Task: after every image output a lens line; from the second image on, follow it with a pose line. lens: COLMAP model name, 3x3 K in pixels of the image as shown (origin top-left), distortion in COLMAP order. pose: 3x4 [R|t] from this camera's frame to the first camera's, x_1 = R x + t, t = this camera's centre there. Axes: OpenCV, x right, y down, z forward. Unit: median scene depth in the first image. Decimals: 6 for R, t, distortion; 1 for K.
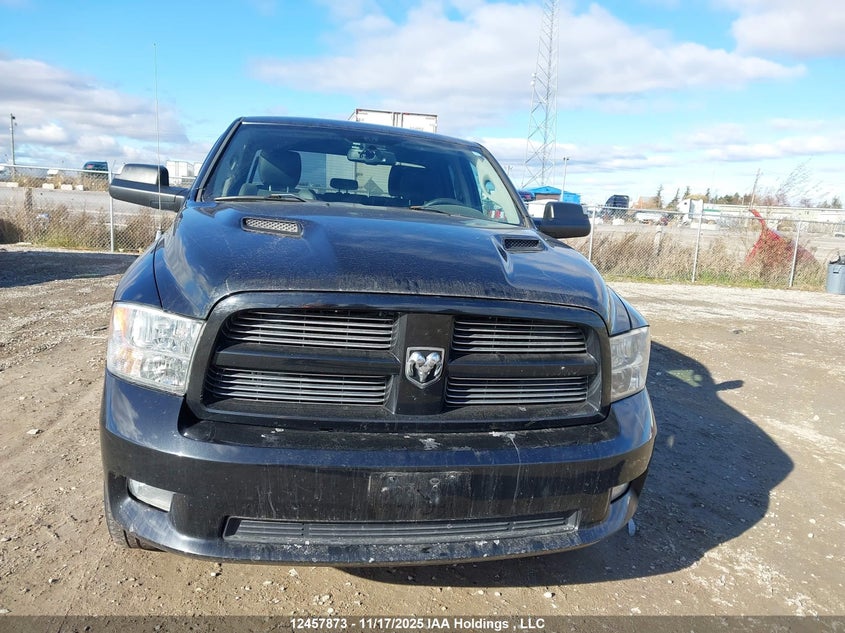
lens RADIAL K [[681.8, 0, 422.5], [0, 681.8, 316.5], [0, 0, 1]] dist [0.033358, -0.010825]
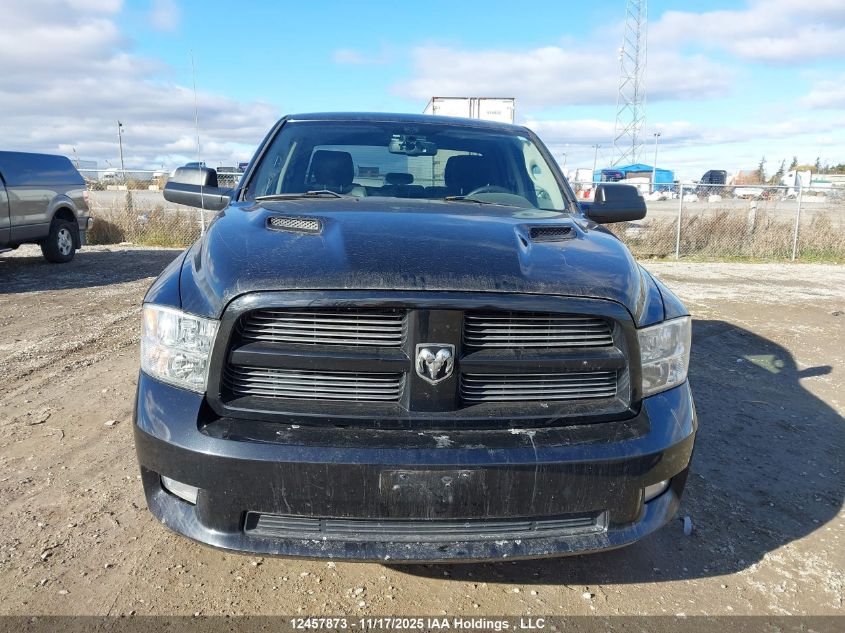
lens RADIAL K [[681.8, 0, 422.5], [0, 681.8, 316.5], [0, 0, 1]] dist [0.033358, -0.010825]
pose [[0.990940, -0.019234, -0.132923, 0.102033], [0.021808, 0.999601, 0.017935, -0.010318], [0.132525, -0.020671, 0.990964, 0.022961]]
